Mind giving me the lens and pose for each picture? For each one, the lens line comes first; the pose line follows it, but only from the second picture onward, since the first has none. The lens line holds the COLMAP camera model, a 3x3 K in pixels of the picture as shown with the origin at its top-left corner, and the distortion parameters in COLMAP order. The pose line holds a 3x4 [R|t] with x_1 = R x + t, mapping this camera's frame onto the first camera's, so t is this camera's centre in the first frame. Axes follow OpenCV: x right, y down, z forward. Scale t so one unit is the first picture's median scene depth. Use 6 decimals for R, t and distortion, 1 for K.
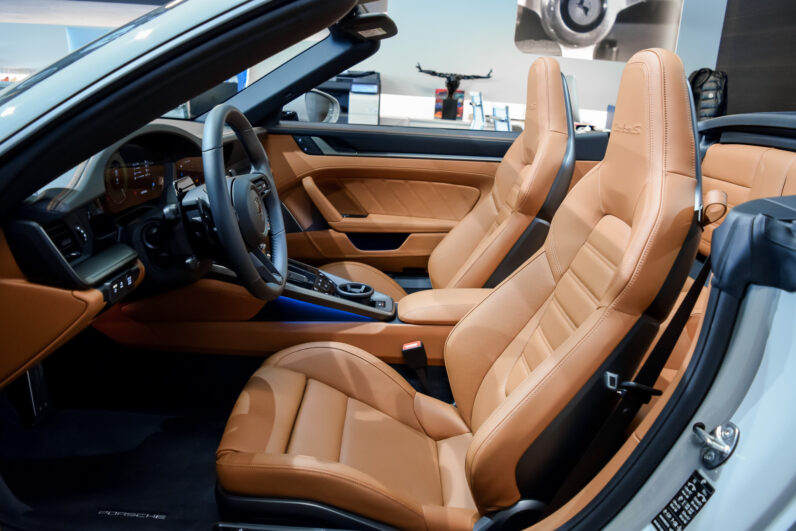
lens RADIAL K [[622.8, 0, 398.0], [0, 622.8, 265.5], [0, 0, 1]] dist [-0.084486, 0.004917]
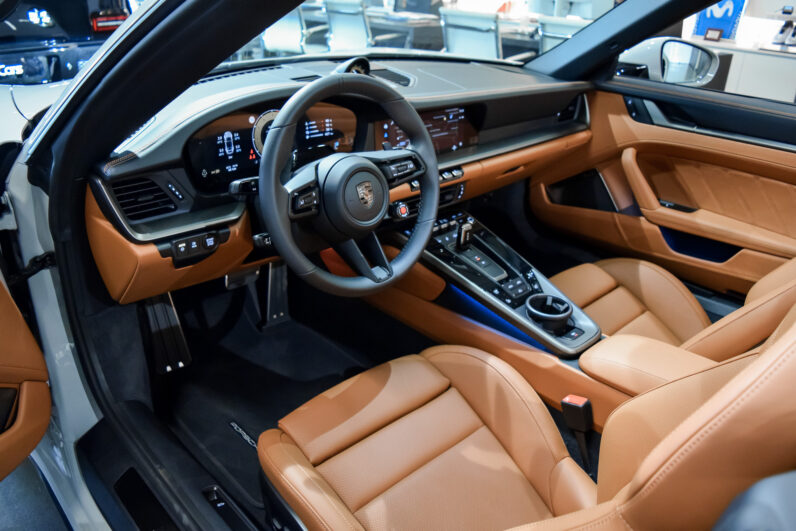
lens RADIAL K [[622.8, 0, 398.0], [0, 622.8, 265.5], [0, 0, 1]] dist [-0.084486, 0.004917]
pose [[0.684189, 0.283810, -0.671816, 0.233646], [-0.198781, 0.958867, 0.202633, -0.098627], [0.701692, -0.005095, 0.712463, 0.211424]]
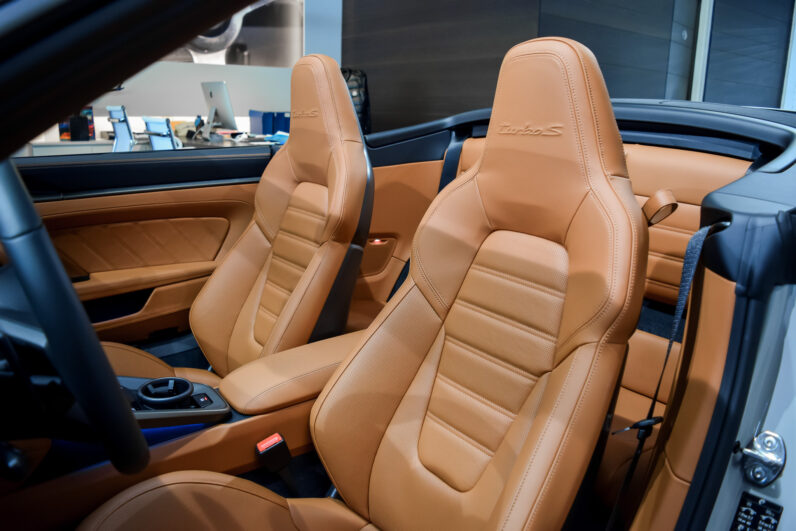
lens RADIAL K [[622.8, 0, 398.0], [0, 622.8, 265.5], [0, 0, 1]] dist [-0.084486, 0.004917]
pose [[0.816245, -0.186262, 0.546855, -0.149644], [0.192429, 0.980202, 0.046639, -0.058105], [-0.544715, 0.067162, 0.835927, 0.197708]]
